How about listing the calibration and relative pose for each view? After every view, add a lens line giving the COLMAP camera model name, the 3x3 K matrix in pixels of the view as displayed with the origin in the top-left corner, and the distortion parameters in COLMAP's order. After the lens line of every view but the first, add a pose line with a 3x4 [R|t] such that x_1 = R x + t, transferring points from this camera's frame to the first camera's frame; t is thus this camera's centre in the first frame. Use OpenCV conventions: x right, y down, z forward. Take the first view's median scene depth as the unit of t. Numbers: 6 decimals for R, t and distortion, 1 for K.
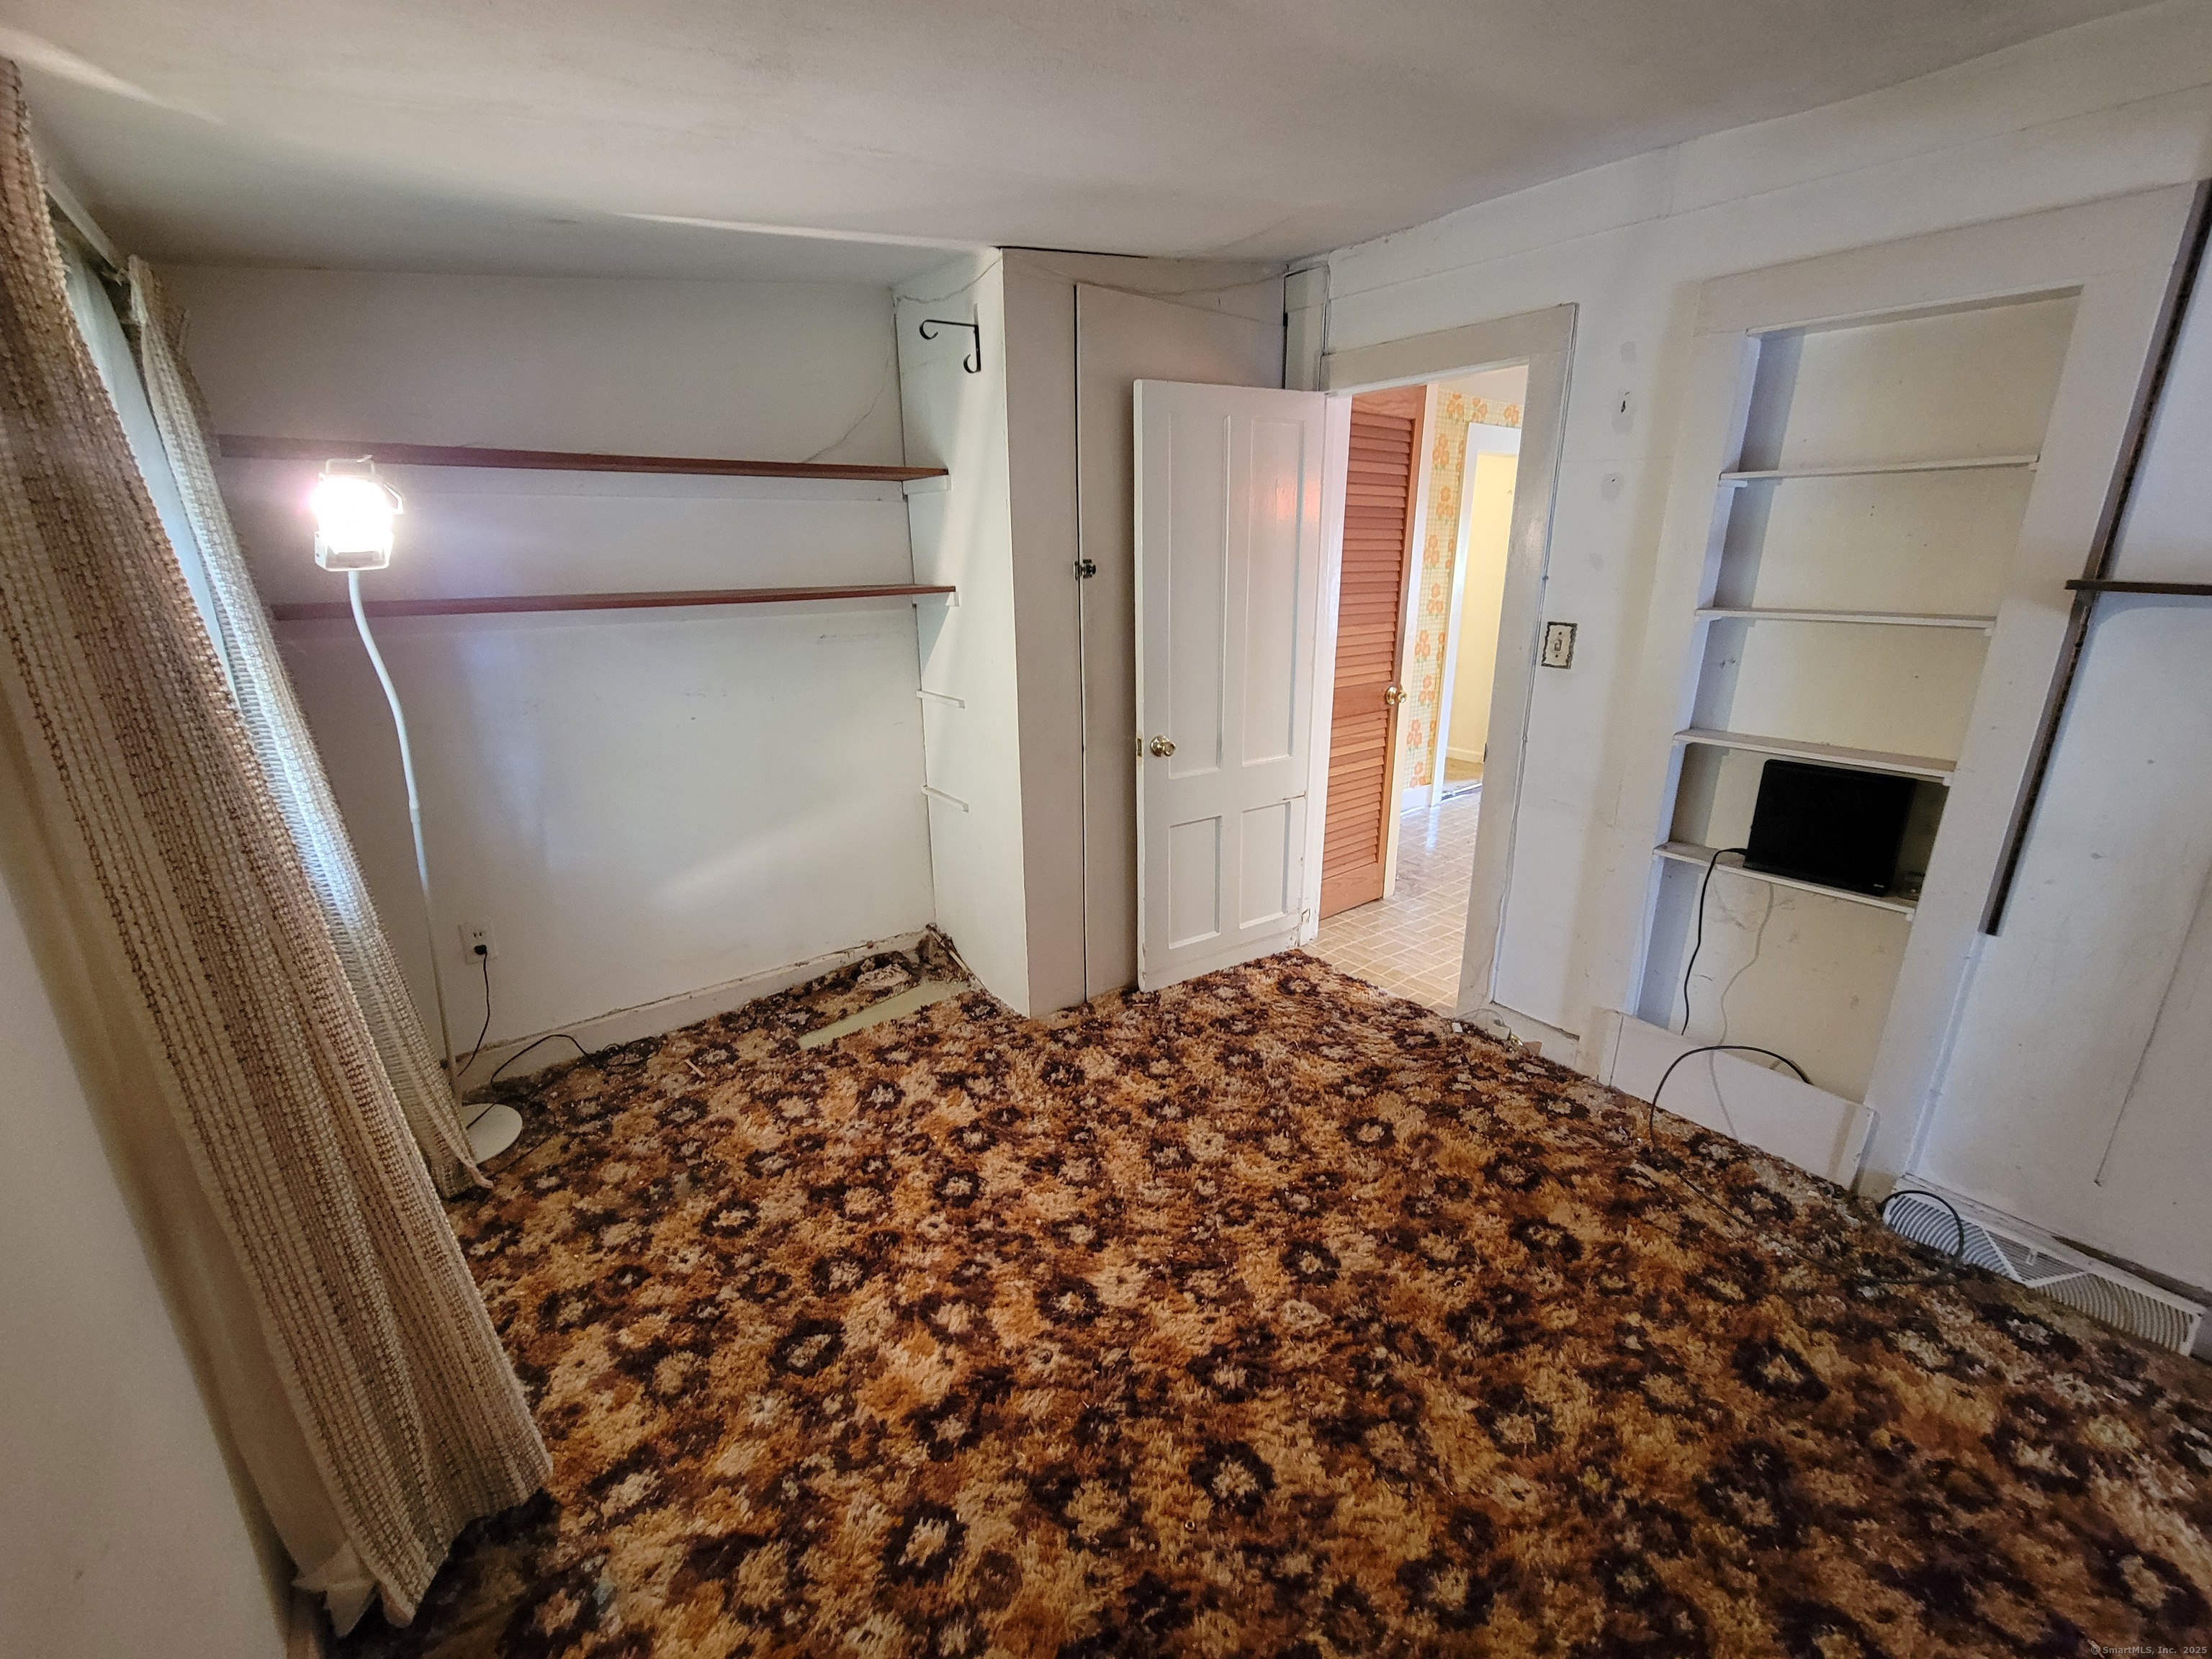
lens RADIAL K [[899.7, 0, 1110.0], [0, 899.7, 826.2], [0, 0, 1]] dist [-0.000942, 0.000789]
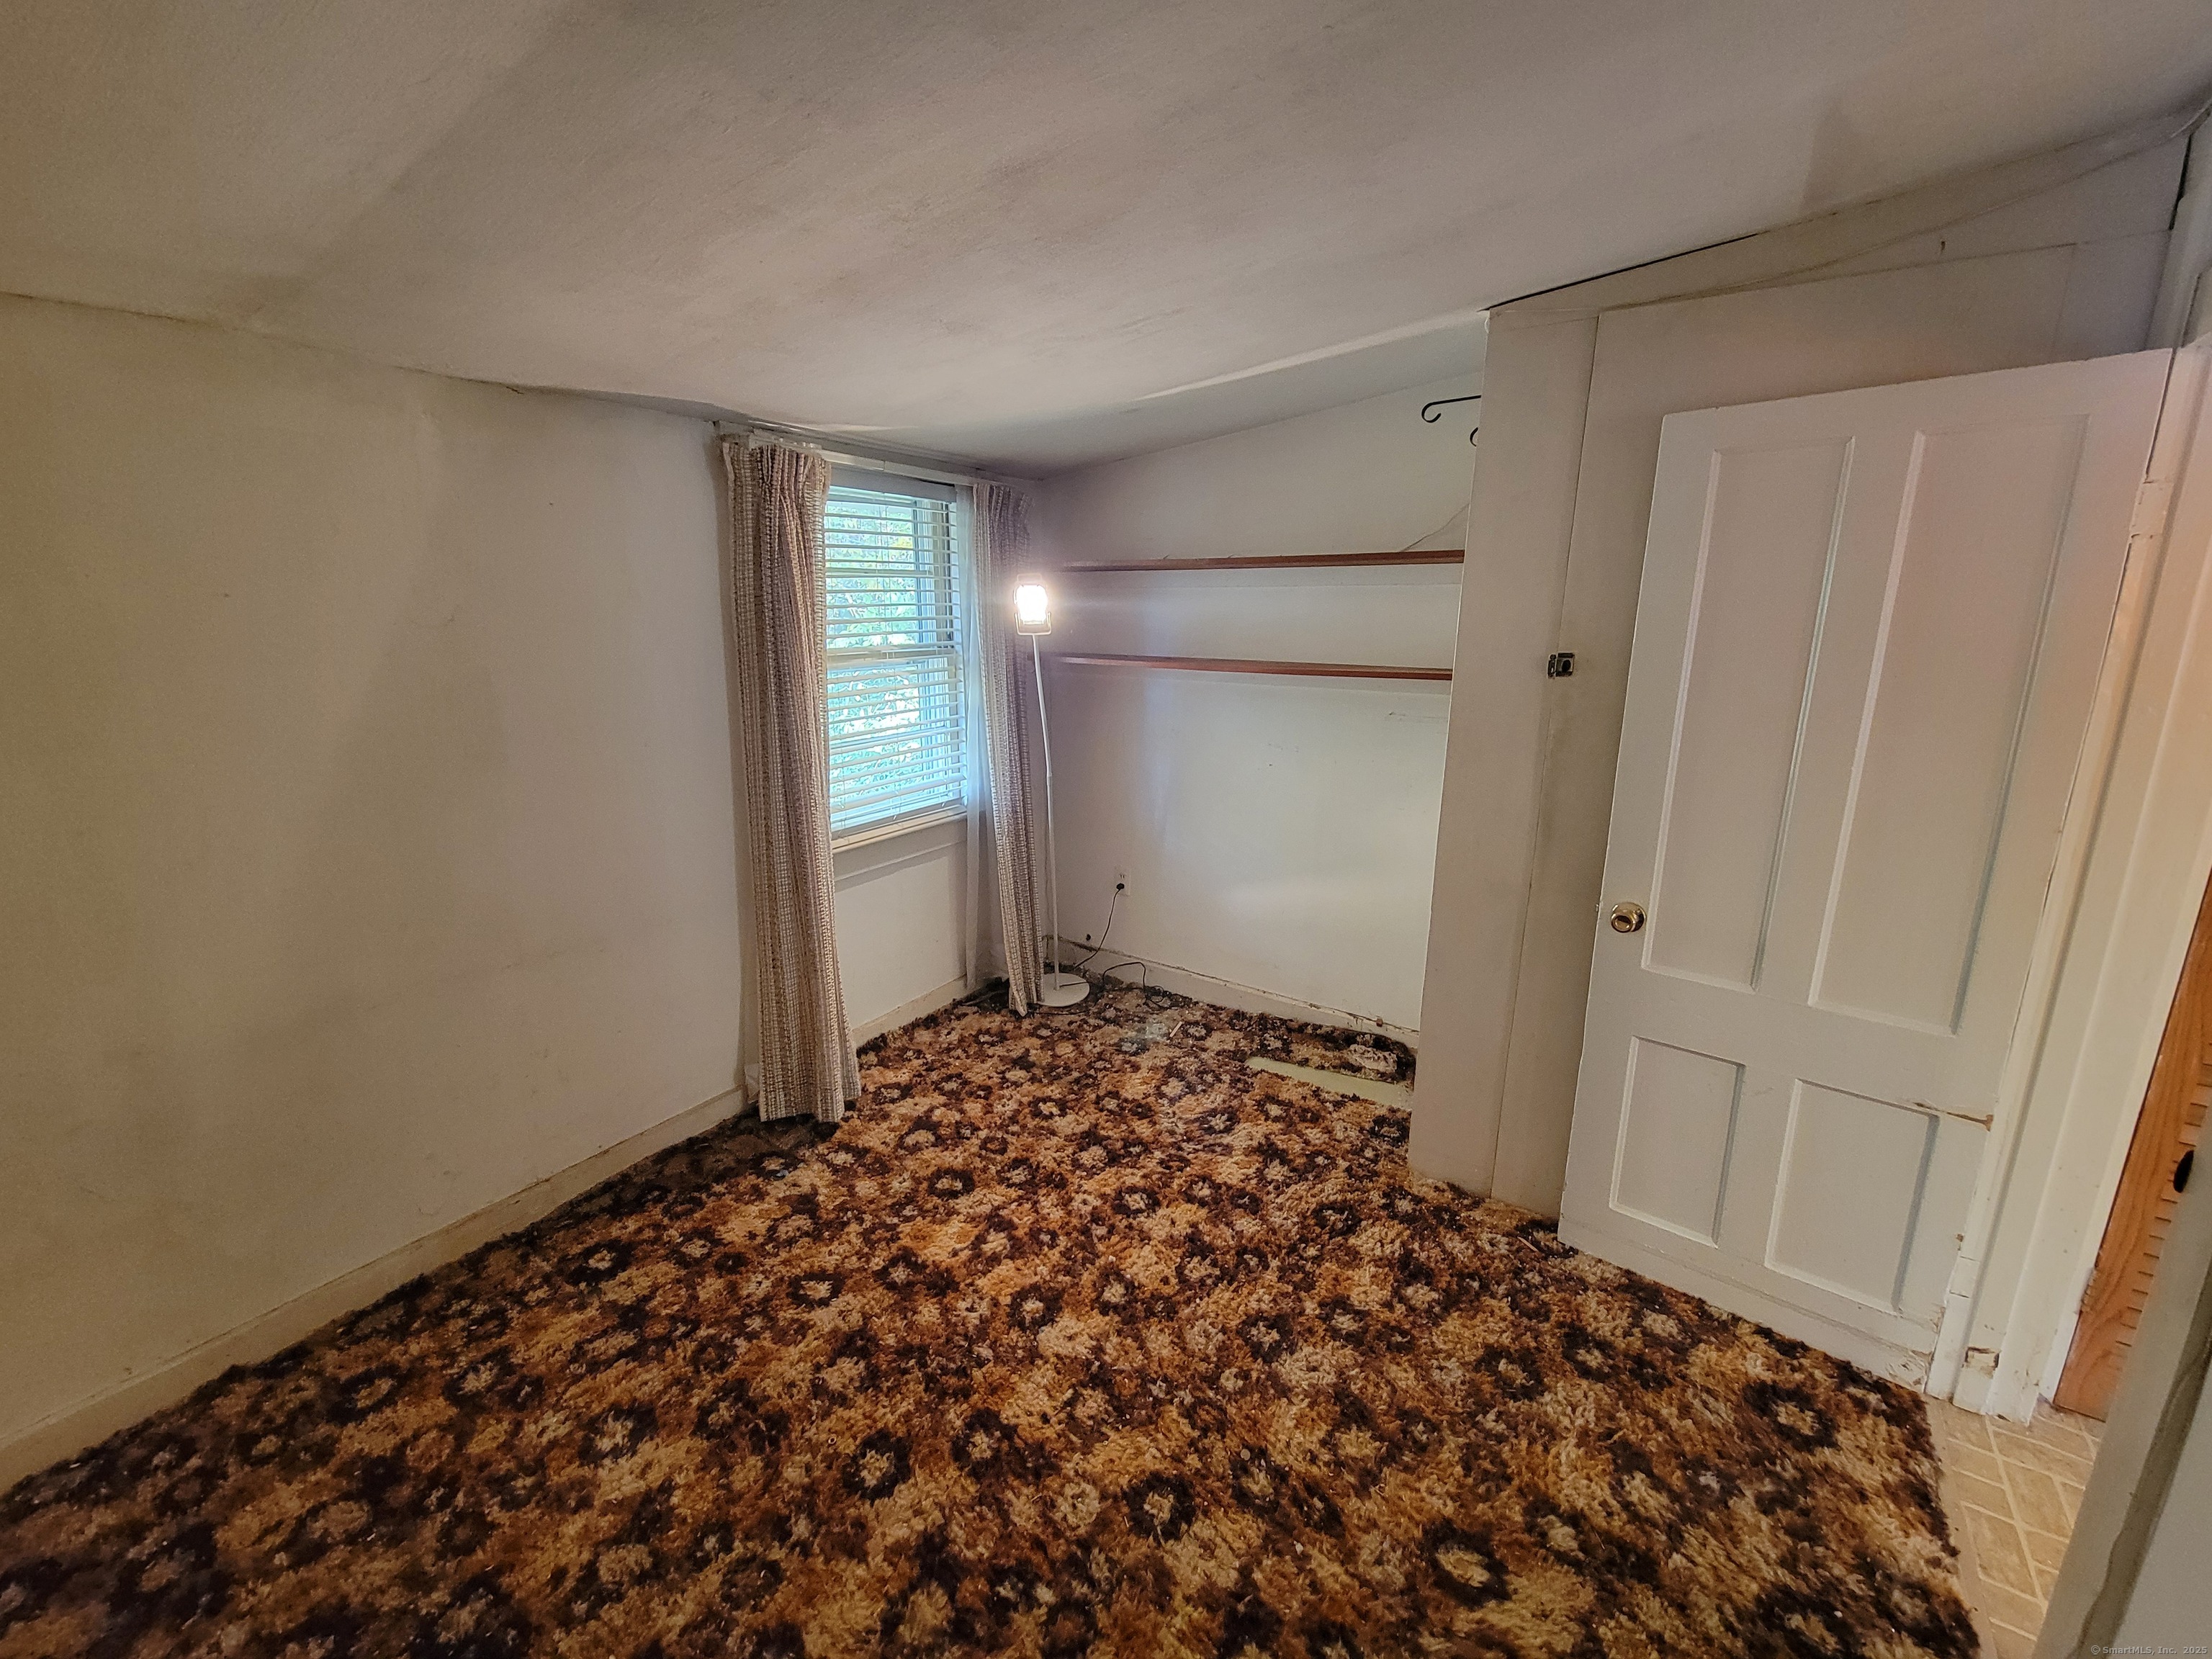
lens RADIAL K [[899.7, 0, 1105.6], [0, 899.7, 830.0], [0, 0, 1]] dist [-0.000942, 0.000789]
pose [[0.308339, 0.231698, -0.922628, 0.716770], [-0.296224, 0.945048, 0.138332, -0.165700], [0.903979, 0.230652, 0.360030, 0.459832]]
